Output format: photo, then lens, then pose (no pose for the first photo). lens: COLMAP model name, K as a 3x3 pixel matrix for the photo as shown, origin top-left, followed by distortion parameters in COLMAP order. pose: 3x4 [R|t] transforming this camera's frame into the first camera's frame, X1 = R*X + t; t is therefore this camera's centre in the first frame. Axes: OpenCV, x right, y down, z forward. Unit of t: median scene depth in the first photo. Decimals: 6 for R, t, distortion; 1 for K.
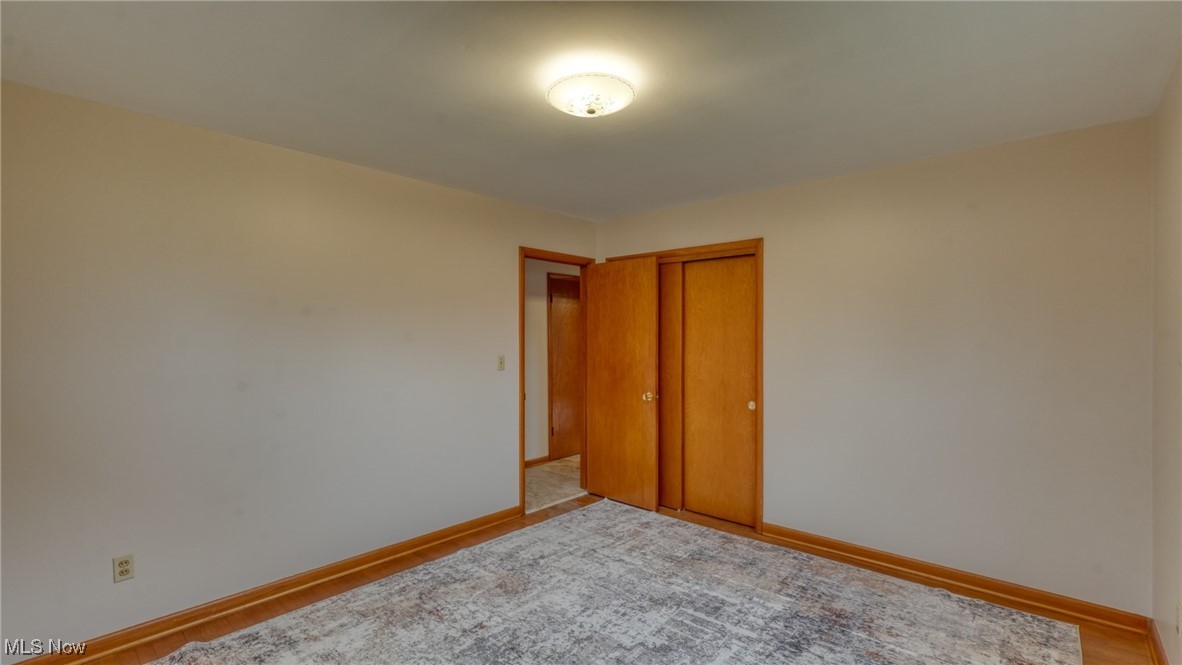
lens RADIAL K [[519.4, 0, 586.8], [0, 519.4, 332.9], [0, 0, 1]] dist [-0.011740, 0.006756]
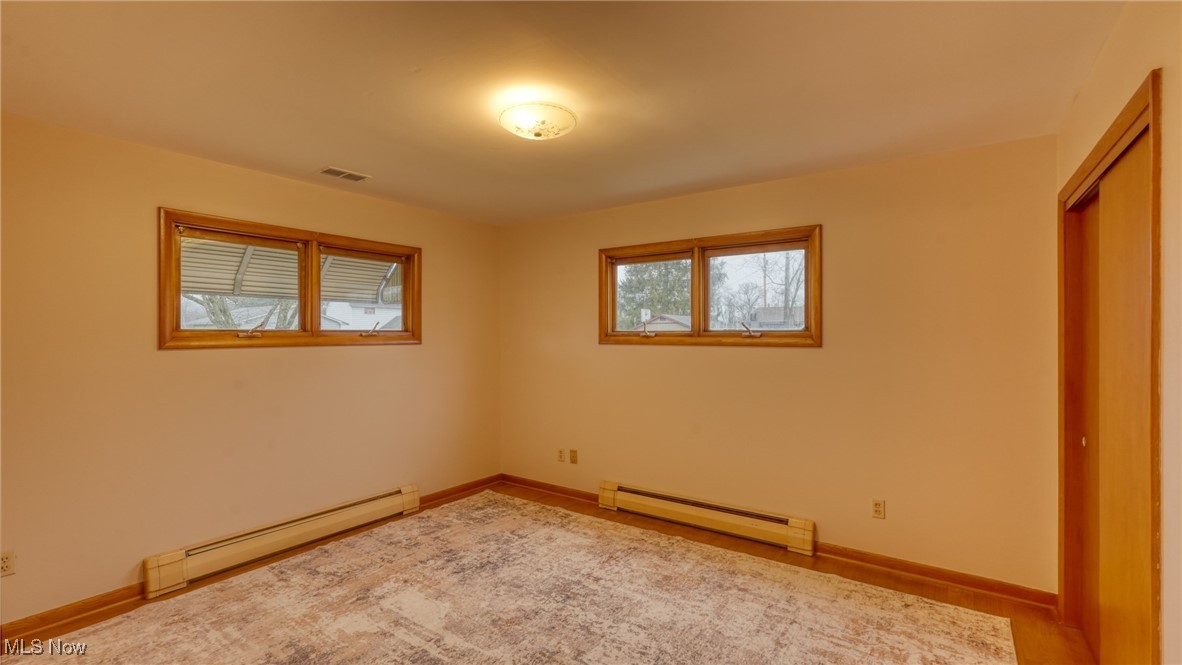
lens RADIAL K [[519.4, 0, 592.0], [0, 519.4, 337.6], [0, 0, 1]] dist [-0.011740, 0.006756]
pose [[0.119067, 0.001501, -0.992885, 0.804420], [0.001533, 0.999997, 0.001696, 0.018318], [0.992885, -0.001724, 0.119065, 0.721331]]
